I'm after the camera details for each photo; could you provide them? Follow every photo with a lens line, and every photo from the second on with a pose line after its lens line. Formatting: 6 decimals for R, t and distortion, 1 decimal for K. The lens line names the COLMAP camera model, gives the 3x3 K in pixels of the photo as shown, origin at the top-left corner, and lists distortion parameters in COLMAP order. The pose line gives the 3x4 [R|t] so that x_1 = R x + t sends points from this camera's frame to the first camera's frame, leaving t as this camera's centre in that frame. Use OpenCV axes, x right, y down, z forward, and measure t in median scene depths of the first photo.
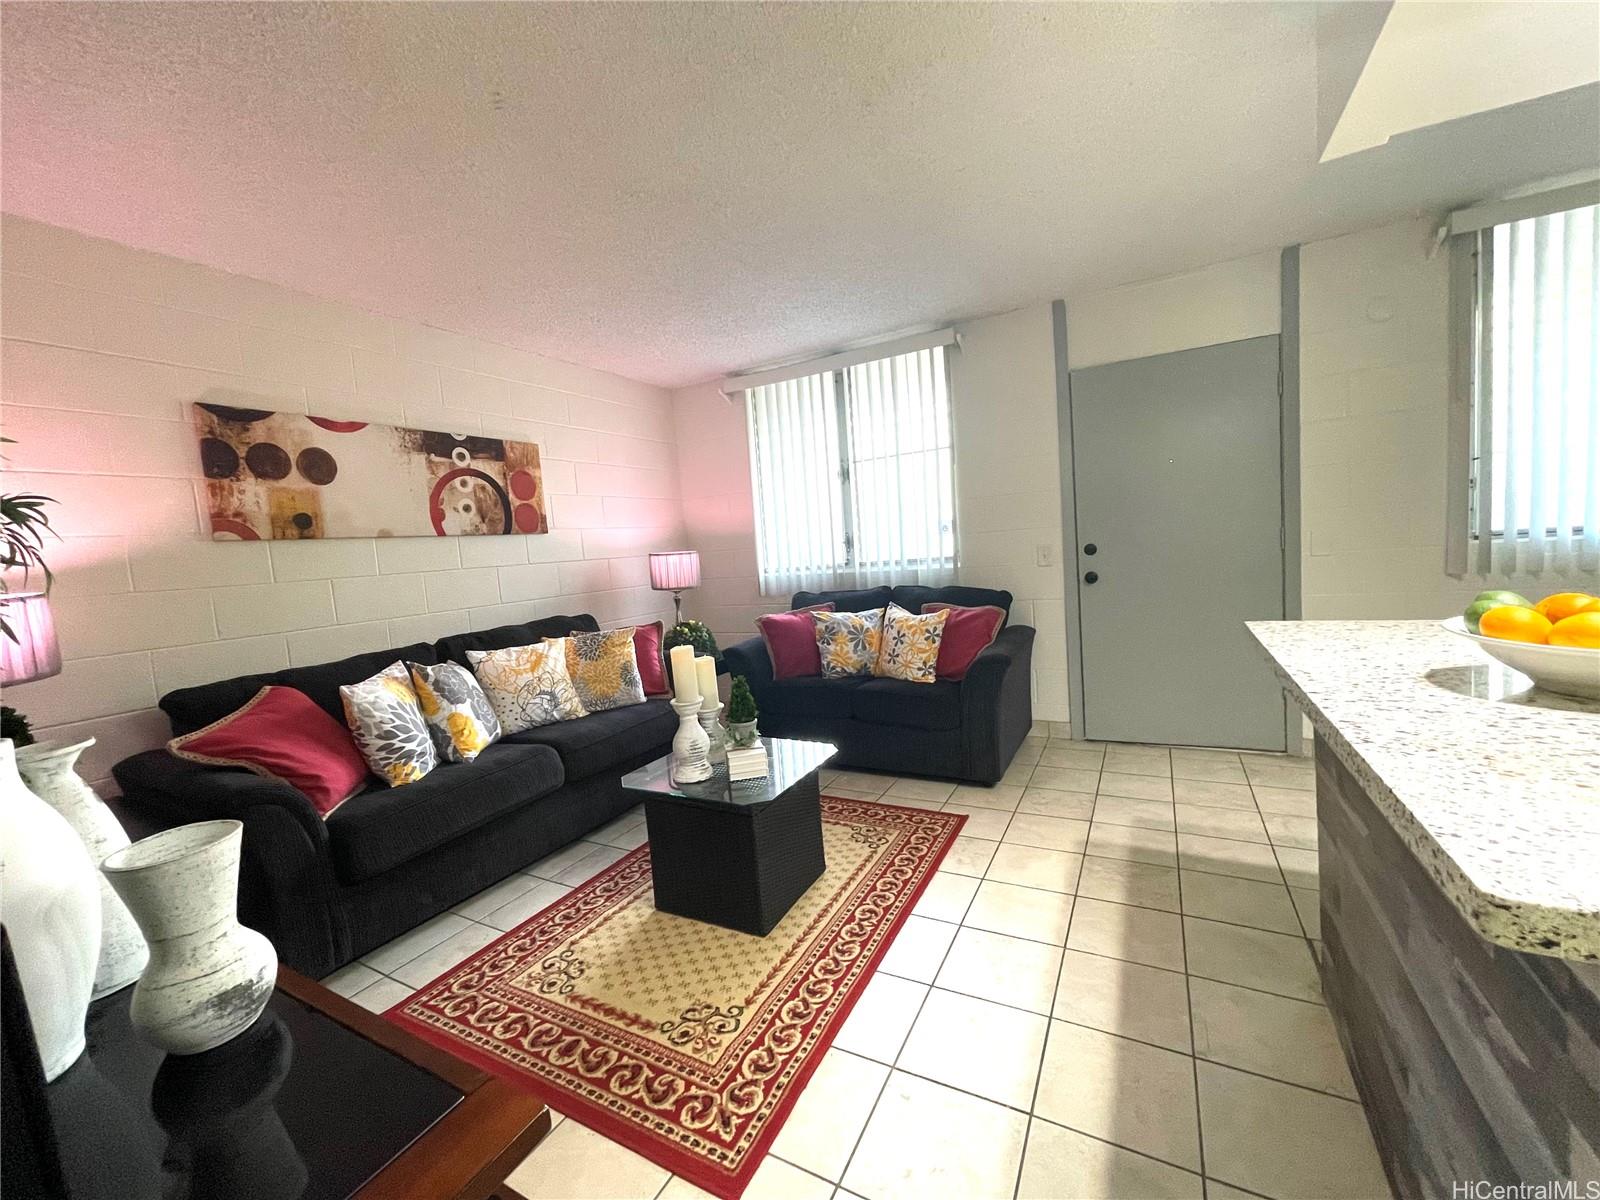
lens RADIAL K [[646.5, 0, 794.8], [0, 646.5, 599.2], [0, 0, 1]] dist [-0.004565, 0.001734]
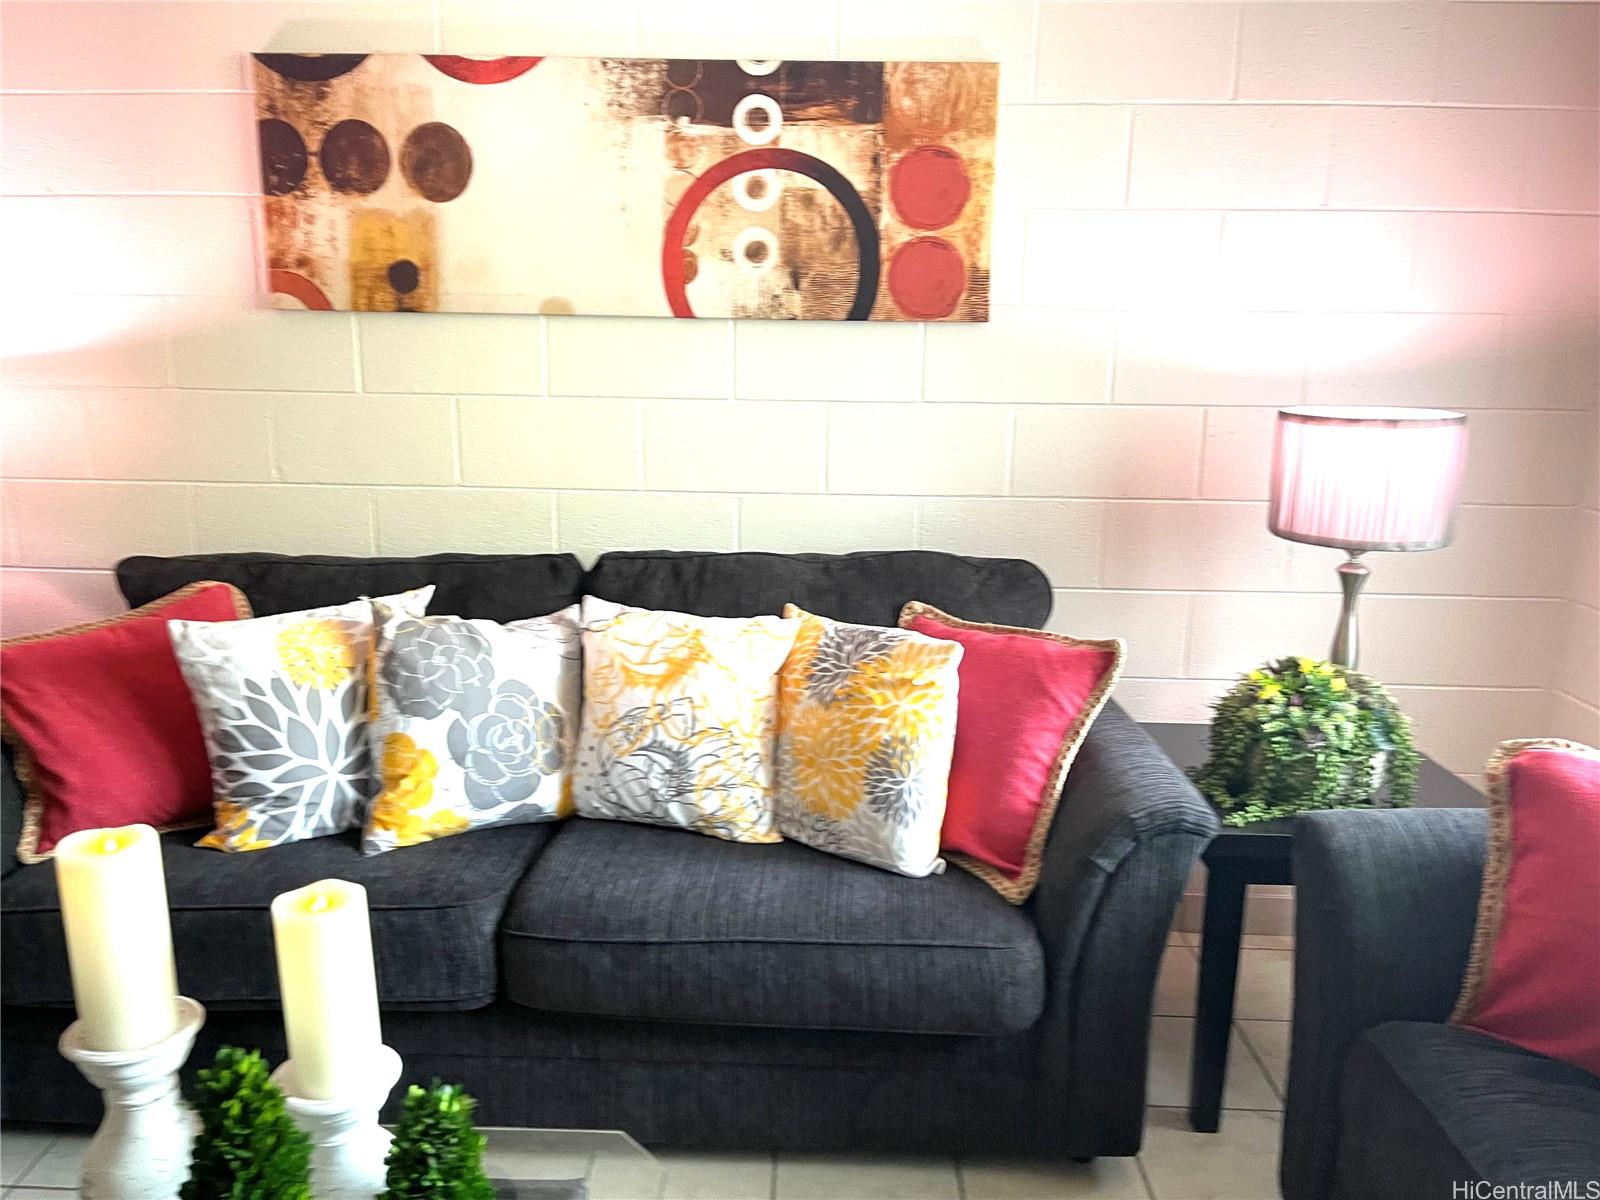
lens RADIAL K [[1212.4, 0, 797.0], [0, 1212.4, 612.2], [0, 0, 1]] dist [0.053635, -0.066796]
pose [[0.461946, 0.262910, -0.847045, 0.268716], [-0.122066, 0.964811, 0.232893, -0.124660], [0.878468, -0.004189, 0.477782, 0.788042]]
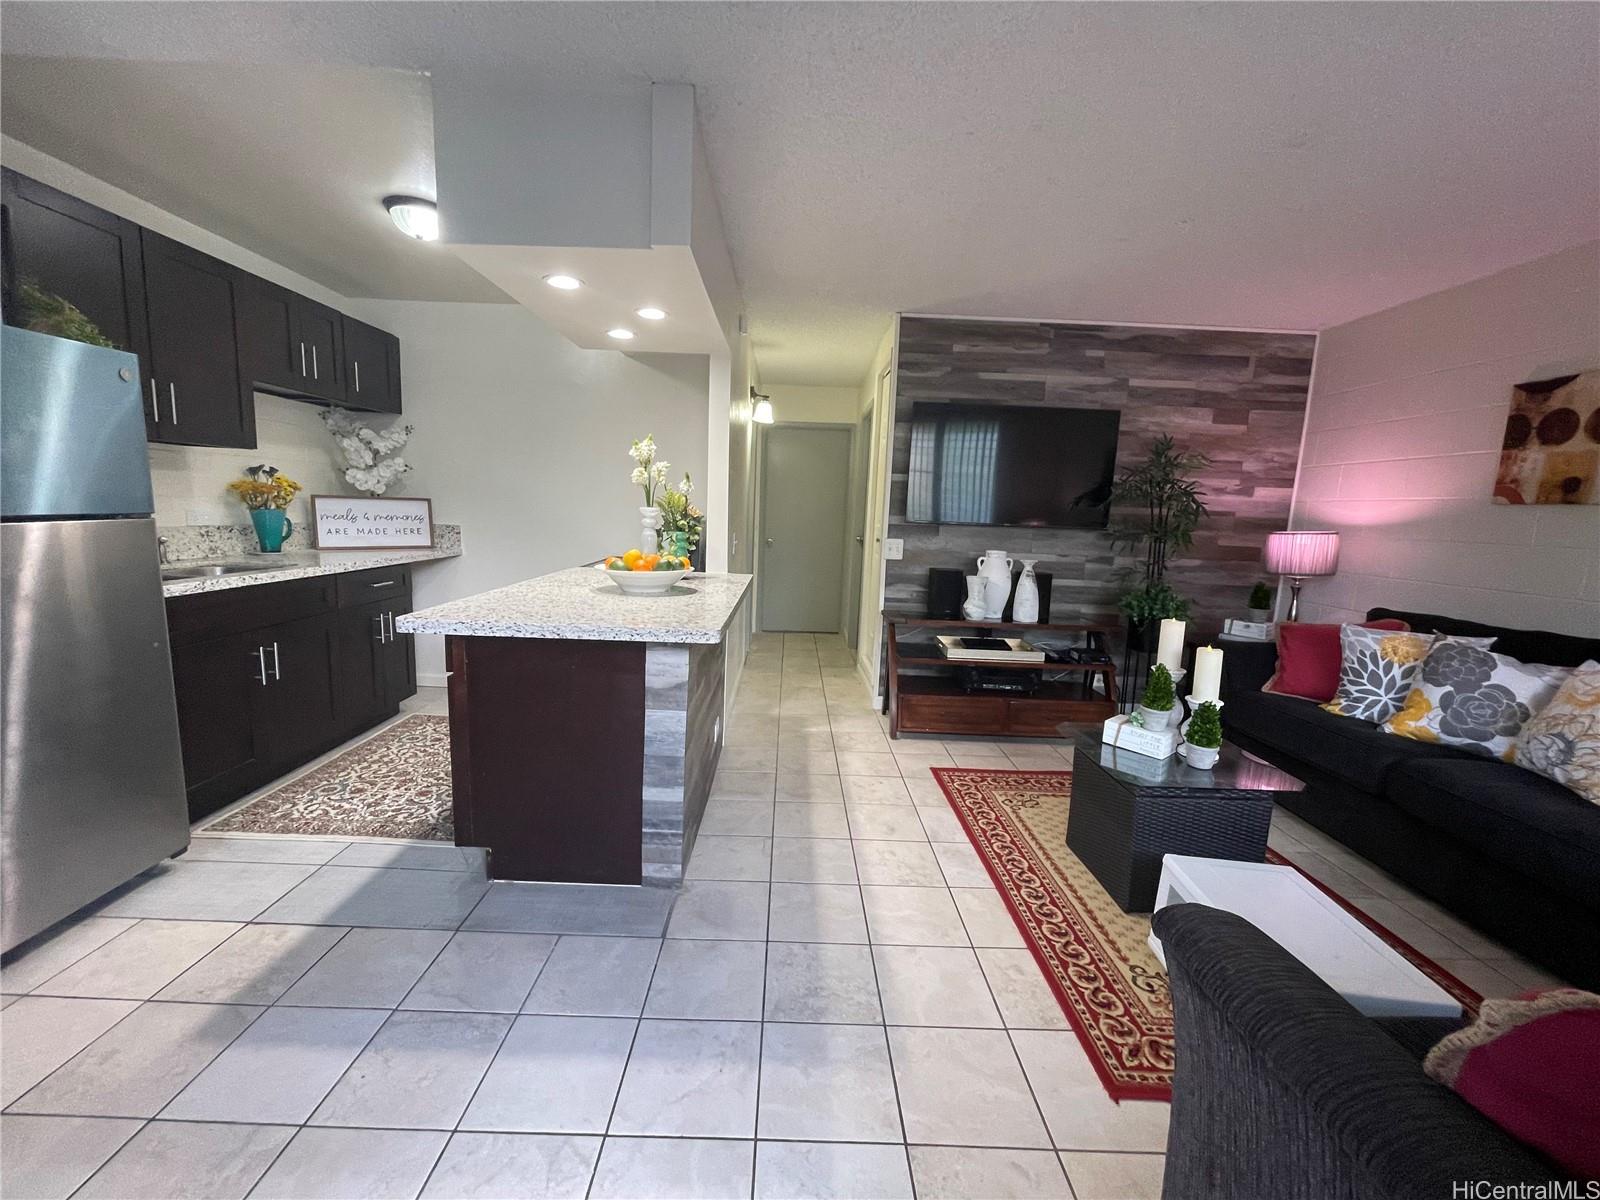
lens RADIAL K [[646.5, 0, 792.1], [0, 646.5, 601.1], [0, 0, 1]] dist [-0.004565, 0.001734]
pose [[-0.875057, 0.108851, -0.471621, 0.706782], [-0.013728, 0.968411, 0.248982, -0.172652], [0.483825, 0.224348, -0.845921, 1.255433]]
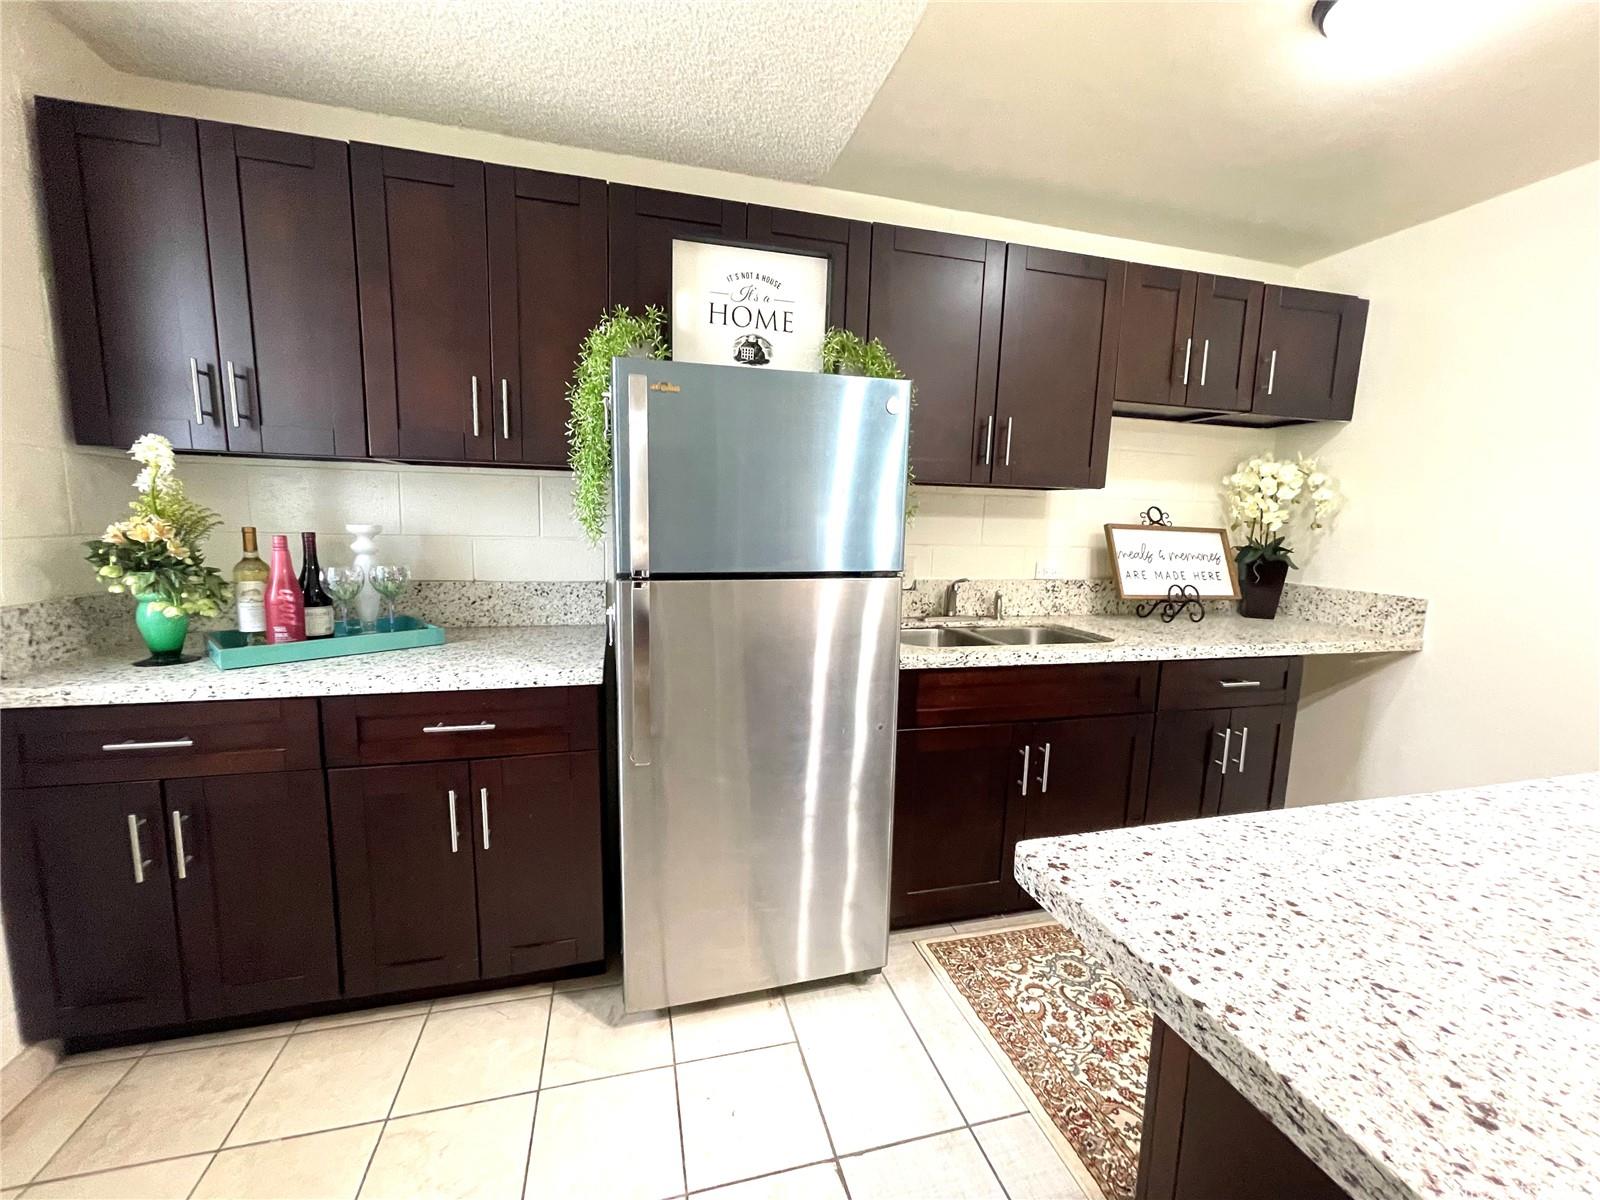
lens RADIAL K [[646.5, 0, 795.7], [0, 646.5, 599.4], [0, 0, 1]] dist [-0.004565, 0.001734]
pose [[-0.691285, -0.036757, 0.721647, 0.616267], [0.082908, 0.988075, 0.129747, -0.137507], [-0.717810, 0.149523, -0.679994, 0.748397]]
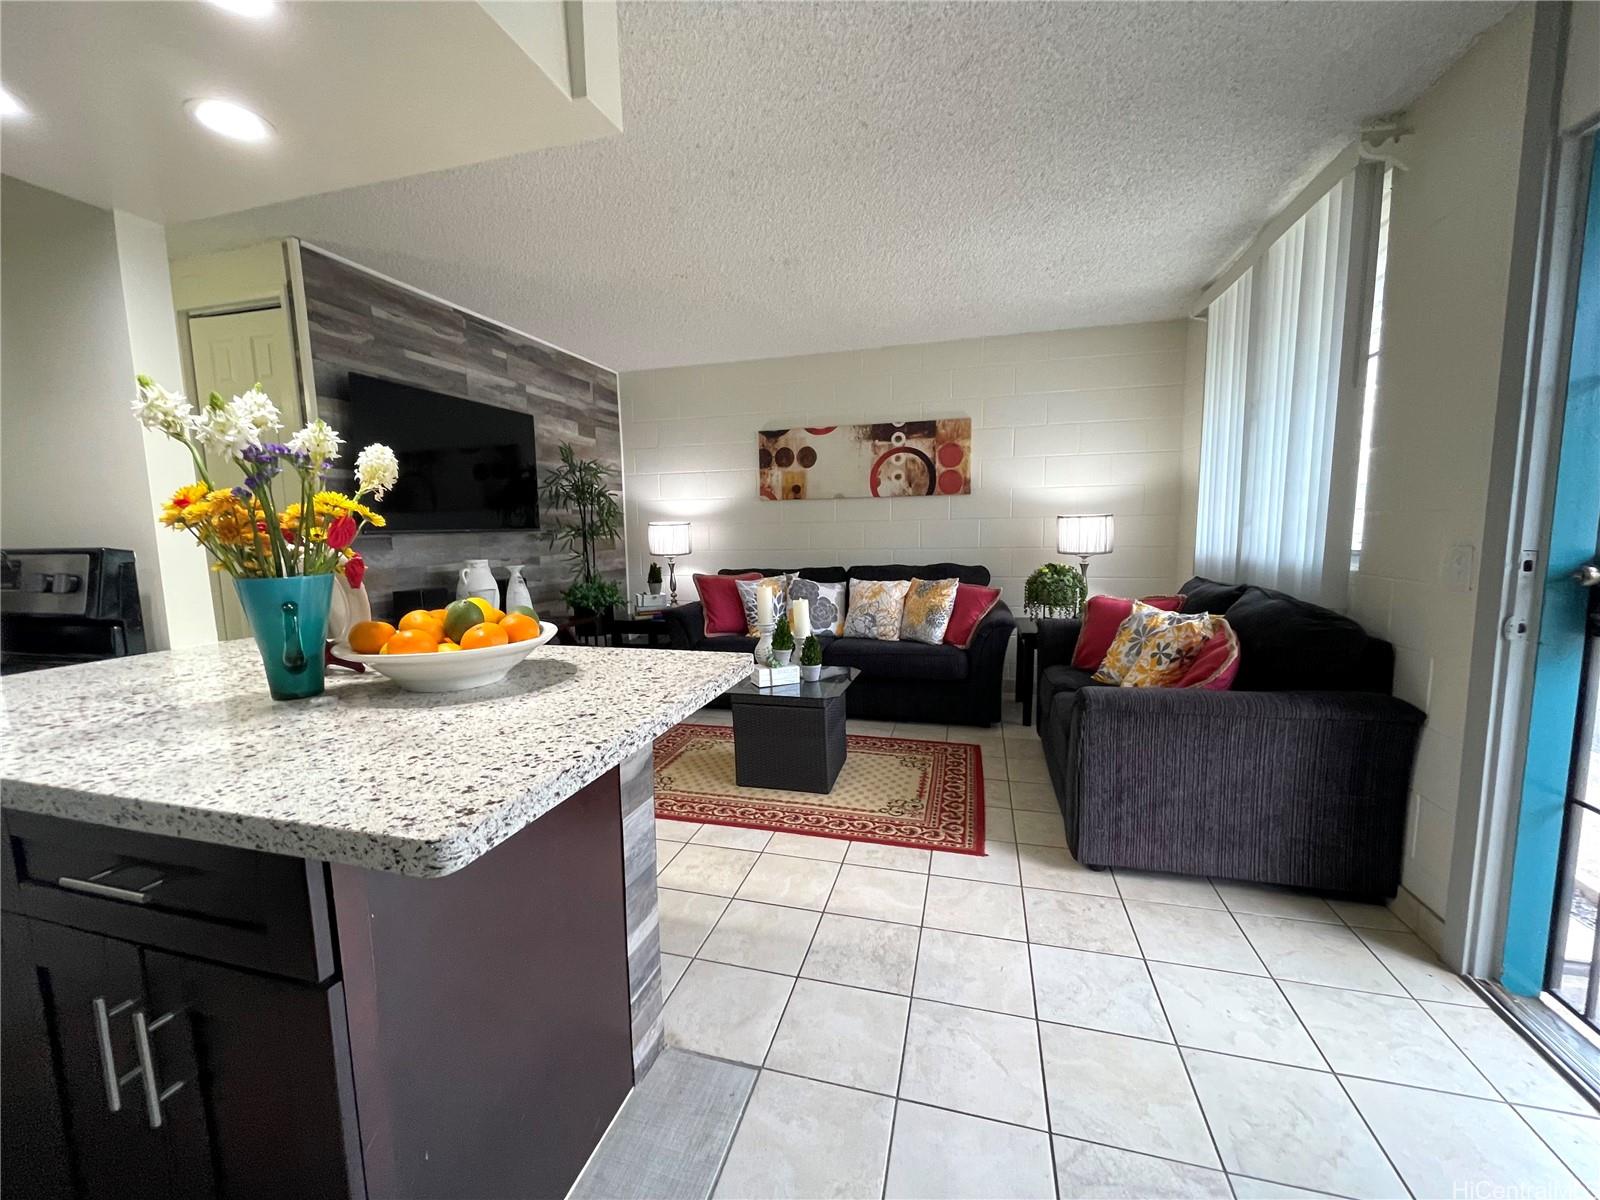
lens RADIAL K [[646.5, 0, 792.6], [0, 646.5, 602.8], [0, 0, 1]] dist [-0.004565, 0.001734]
pose [[0.225167, 0.185052, -0.956585, 0.984097], [-0.078340, 0.982058, 0.171540, -0.115238], [0.971166, 0.036314, 0.235624, 0.562695]]
